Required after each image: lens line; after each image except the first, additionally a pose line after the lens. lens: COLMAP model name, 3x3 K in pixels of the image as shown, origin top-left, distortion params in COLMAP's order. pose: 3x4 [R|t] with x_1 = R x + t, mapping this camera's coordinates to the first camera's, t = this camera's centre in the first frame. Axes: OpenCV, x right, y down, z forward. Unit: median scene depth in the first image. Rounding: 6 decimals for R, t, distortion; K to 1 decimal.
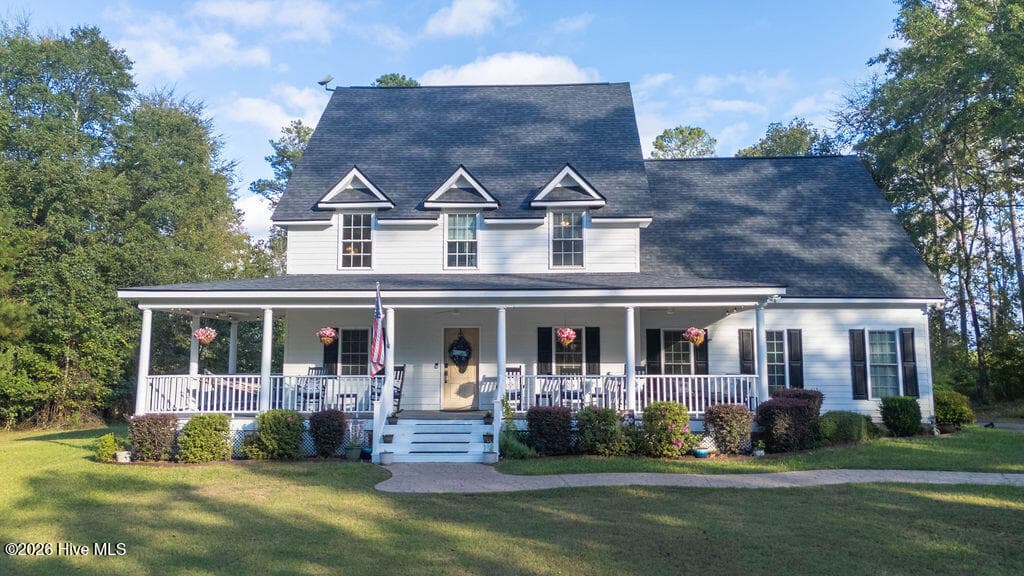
lens RADIAL K [[766.7, 0, 515.4], [0, 766.7, 287.3], [0, 0, 1]] dist [0.075457, -0.010766]
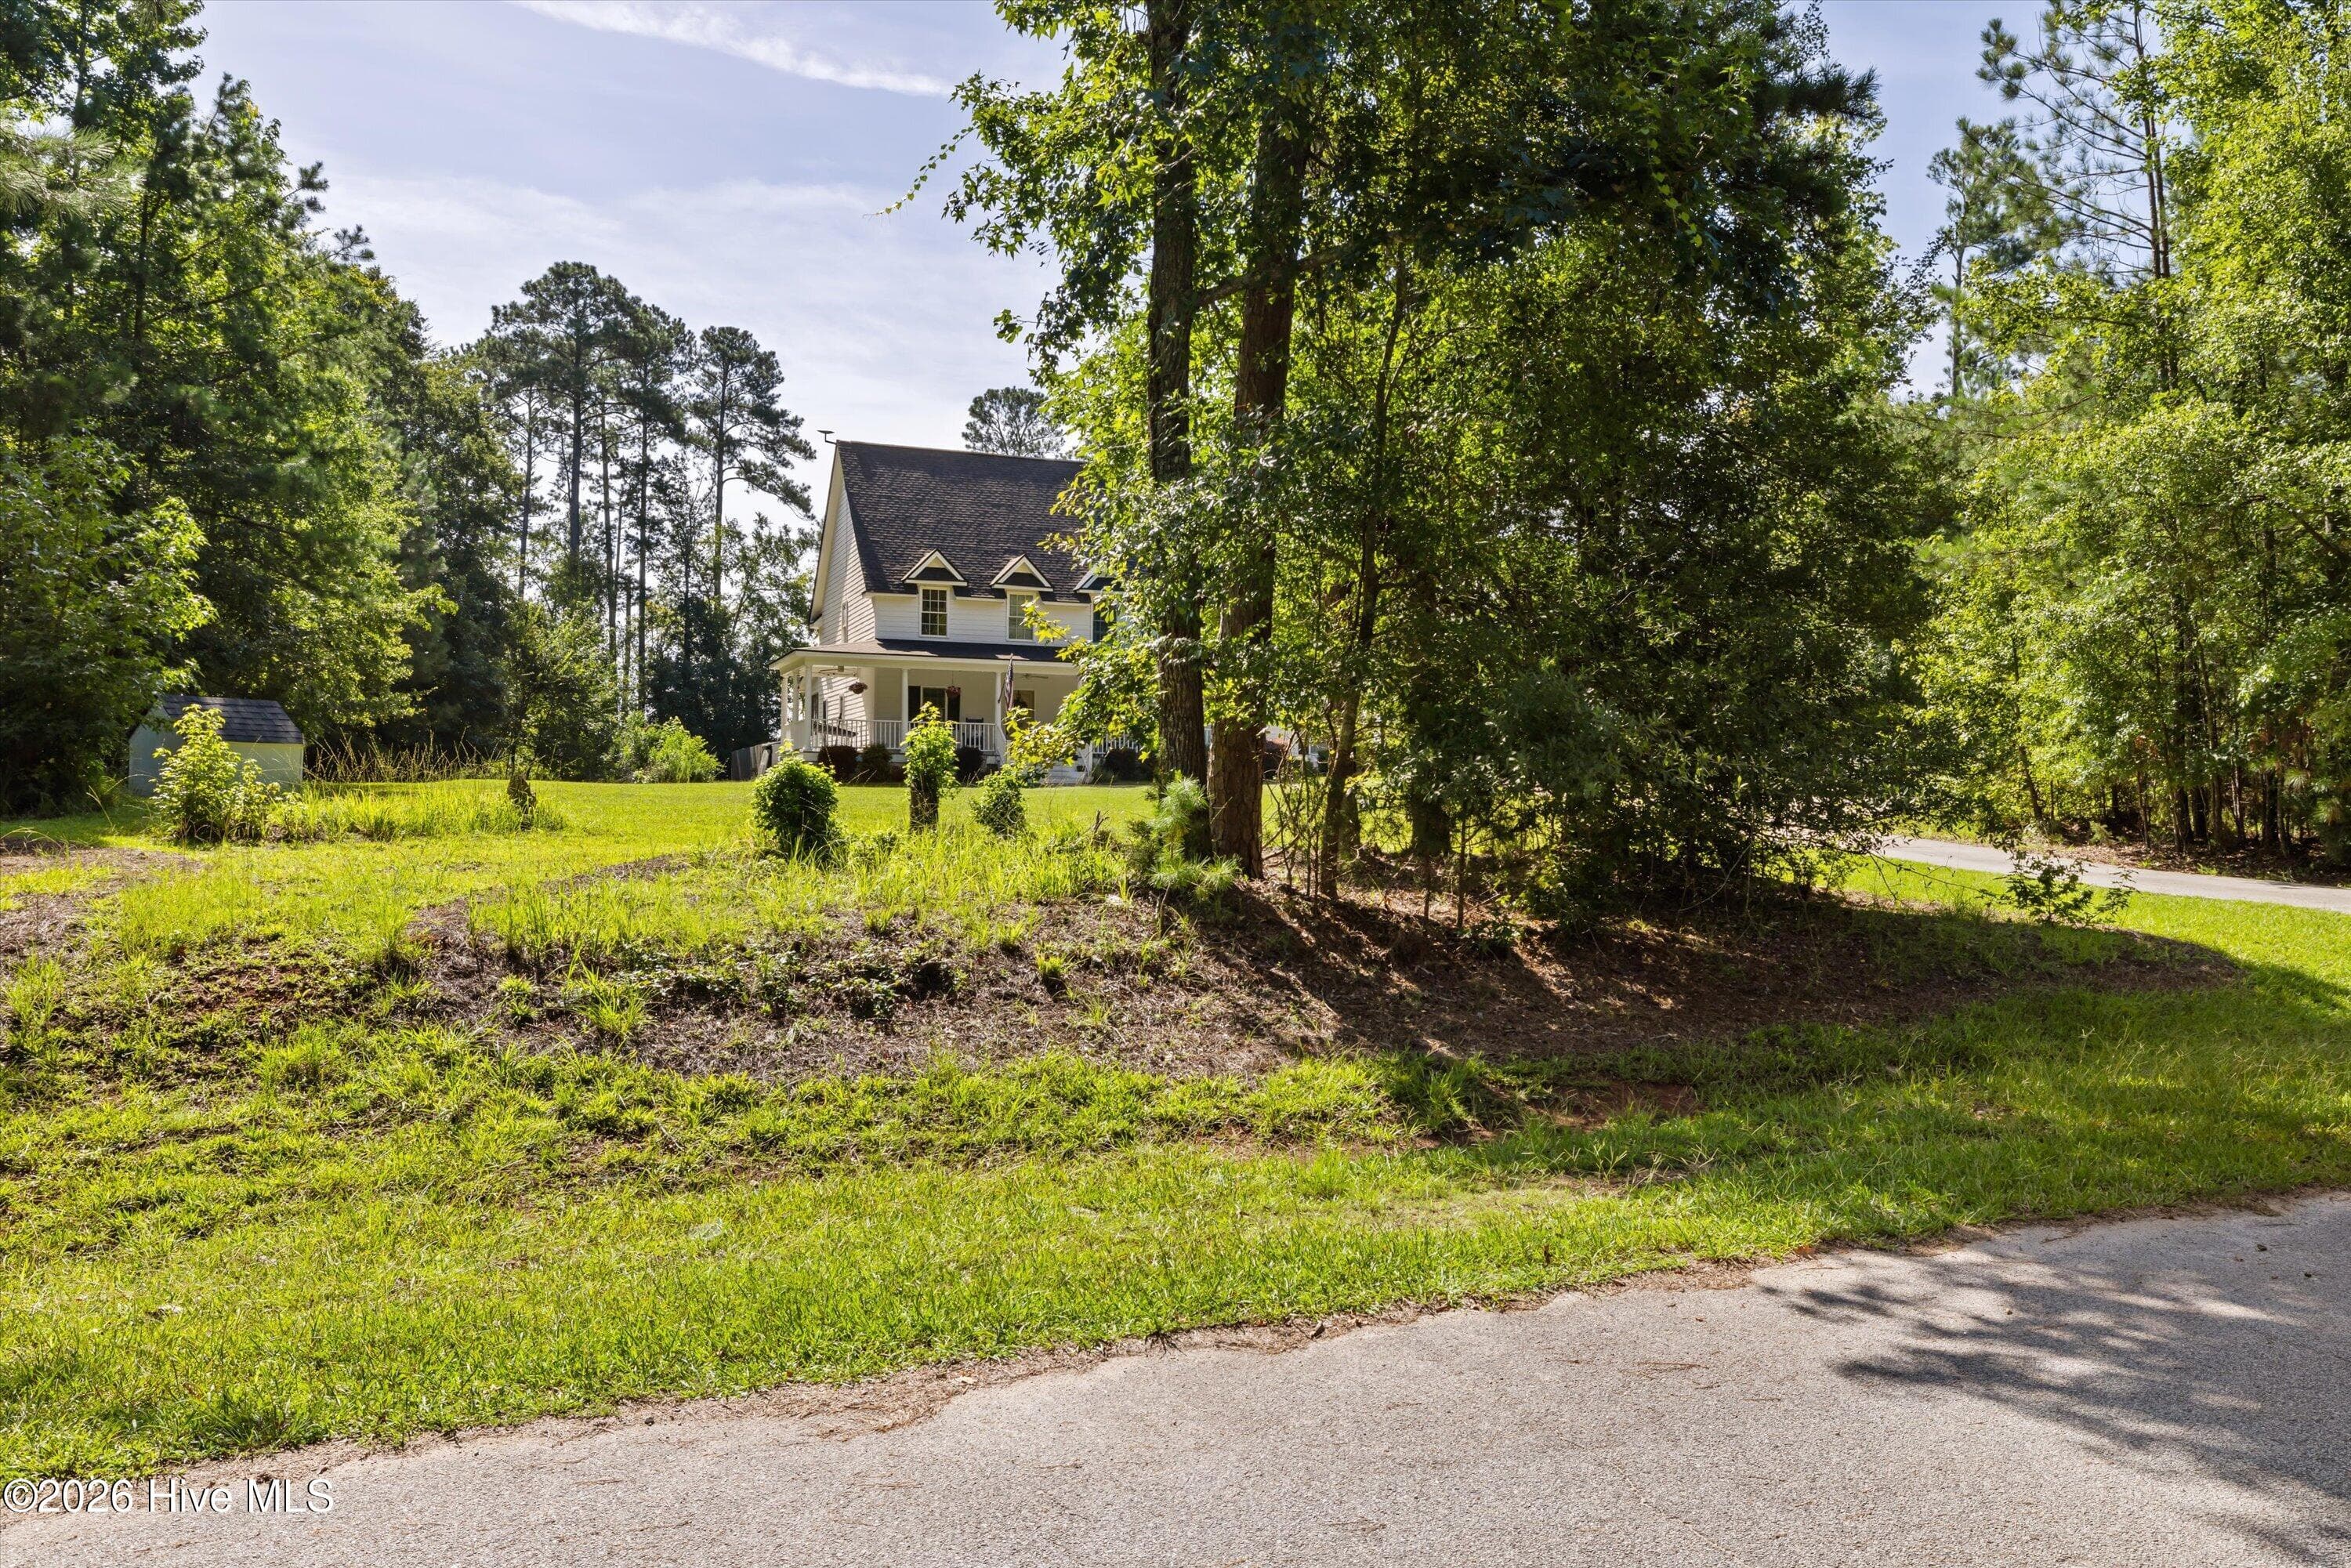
lens RADIAL K [[1736.4, 0, 1197.8], [0, 1736.4, 797.4], [0, 0, 1]] dist [0.037275, -0.002901]
pose [[0.912361, 0.008303, 0.409303, -0.918013], [-0.049924, 0.994589, 0.091108, -0.041766], [-0.406332, -0.103557, 0.907838, -1.582226]]
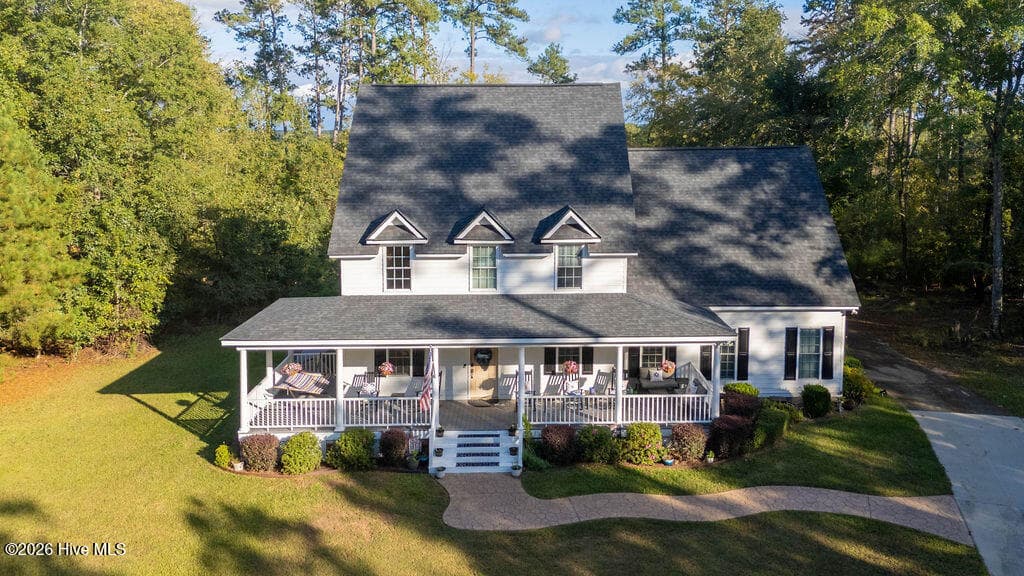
lens RADIAL K [[796.8, 0, 523.2], [0, 796.8, 215.7], [0, 0, 1]] dist [0.102556, -0.023308]
pose [[0.998366, -0.005027, 0.056930, -0.078908], [-0.006748, 0.978788, 0.204764, -0.405548], [-0.056752, -0.204814, 0.977154, -0.241796]]
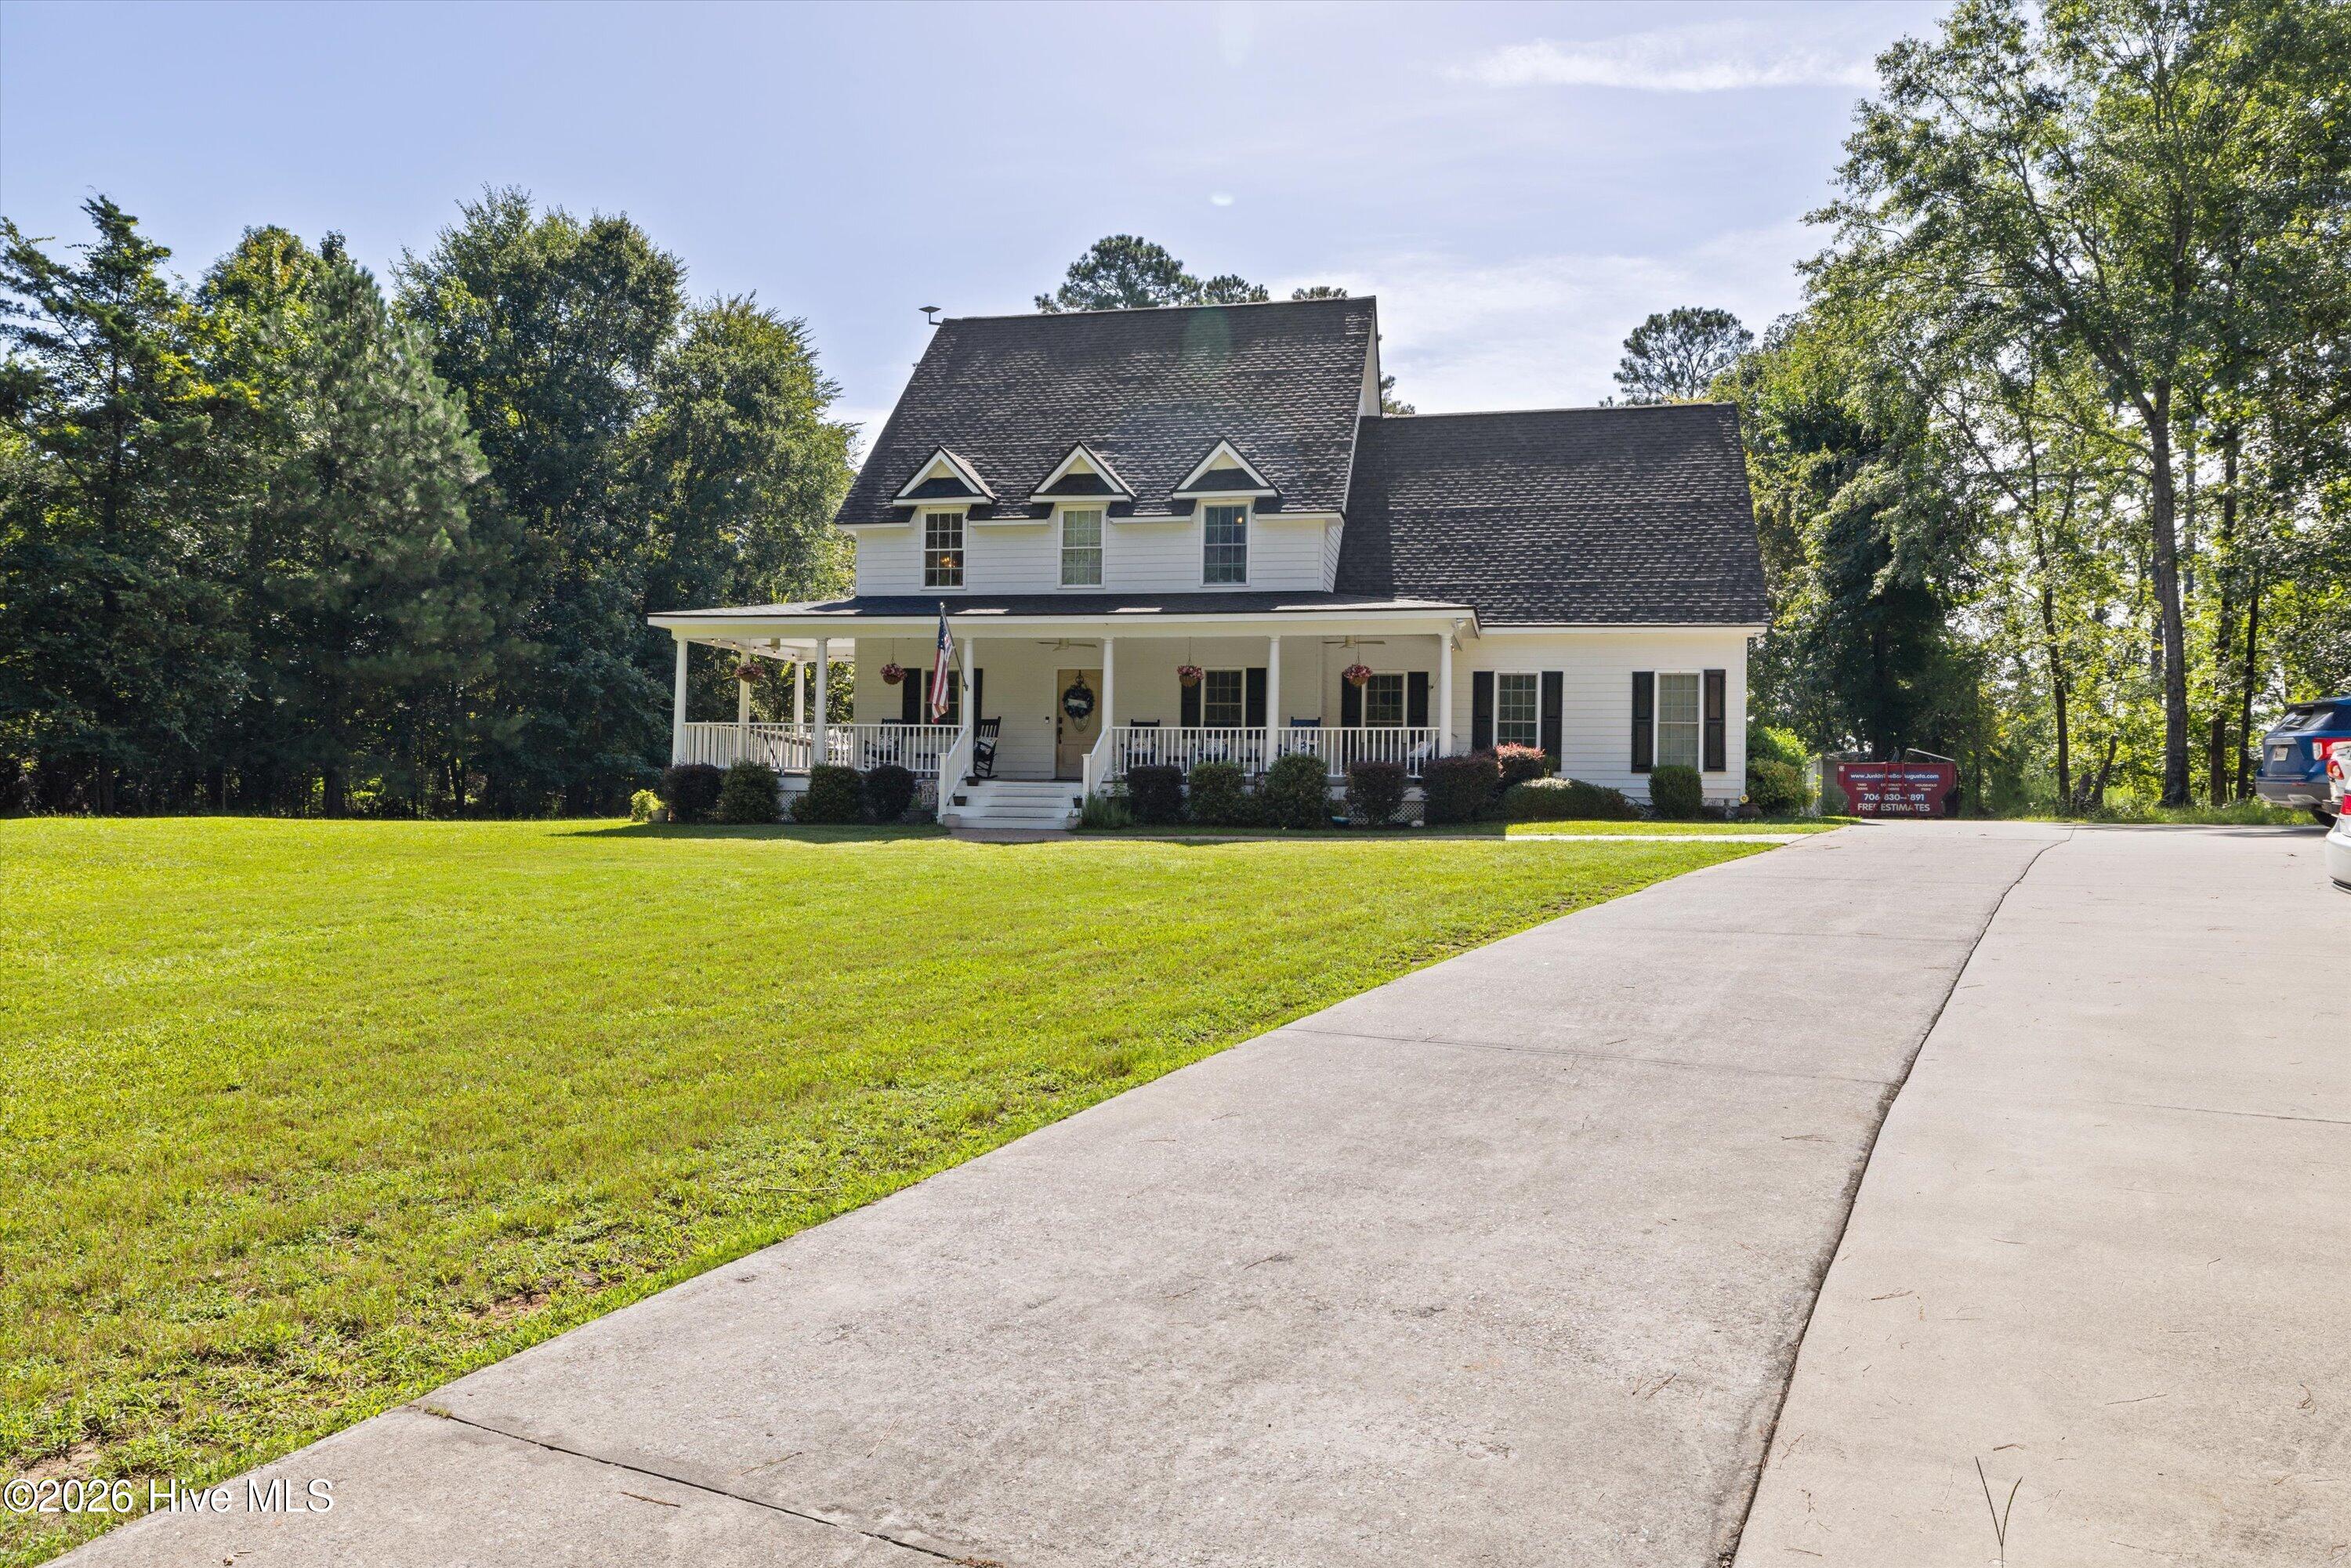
lens RADIAL K [[1581.2, 0, 1177.8], [0, 1581.2, 790.3], [0, 0, 1]] dist [0.019003, -0.014084]
pose [[0.985116, 0.015378, -0.171203, 0.277075], [0.001618, 0.995117, 0.098693, 0.019290], [0.171885, -0.097501, 0.980280, -0.466524]]
